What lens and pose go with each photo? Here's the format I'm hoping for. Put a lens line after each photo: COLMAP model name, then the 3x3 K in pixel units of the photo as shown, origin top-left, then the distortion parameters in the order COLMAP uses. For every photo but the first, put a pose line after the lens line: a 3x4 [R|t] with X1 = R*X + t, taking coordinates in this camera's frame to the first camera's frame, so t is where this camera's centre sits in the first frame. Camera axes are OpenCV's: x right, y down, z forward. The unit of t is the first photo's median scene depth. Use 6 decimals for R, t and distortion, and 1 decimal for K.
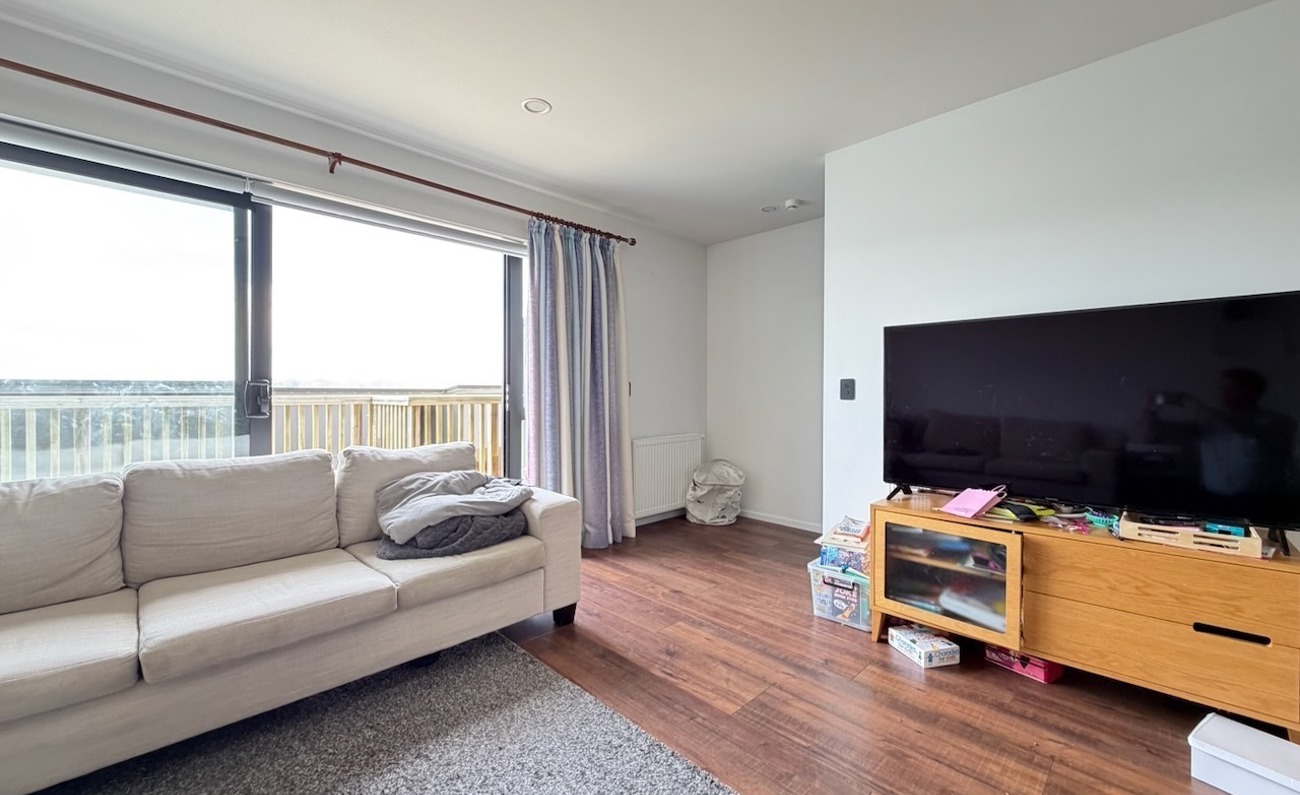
lens RADIAL K [[518.1, 0, 648.2], [0, 518.1, 396.6], [0, 0, 1]] dist [-0.000683, 0.000687]
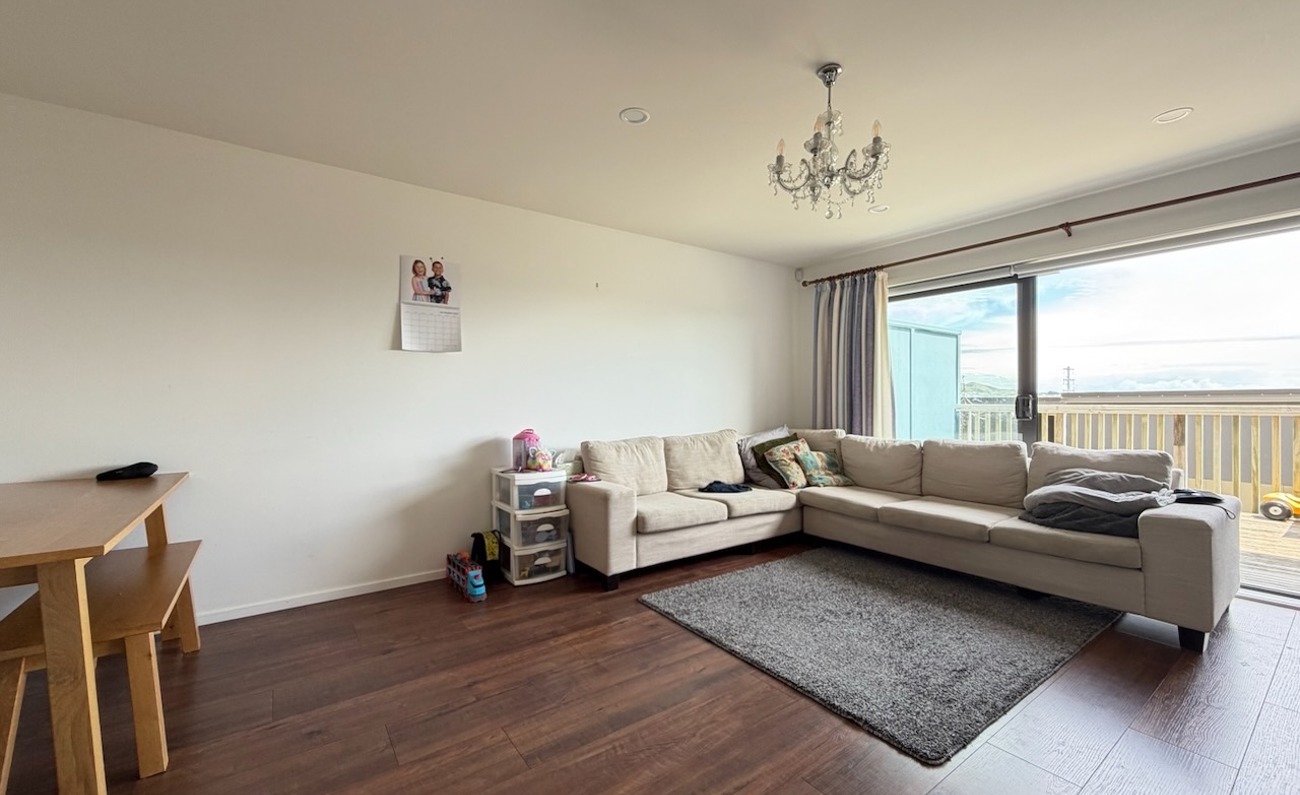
lens RADIAL K [[518.1, 0, 650.8], [0, 518.1, 399.0], [0, 0, 1]] dist [-0.000683, 0.000687]
pose [[-0.170389, -0.008386, -0.985341, 0.961459], [-0.000784, 0.999965, -0.008375, -0.007898], [0.985377, -0.000654, -0.170390, 0.194730]]
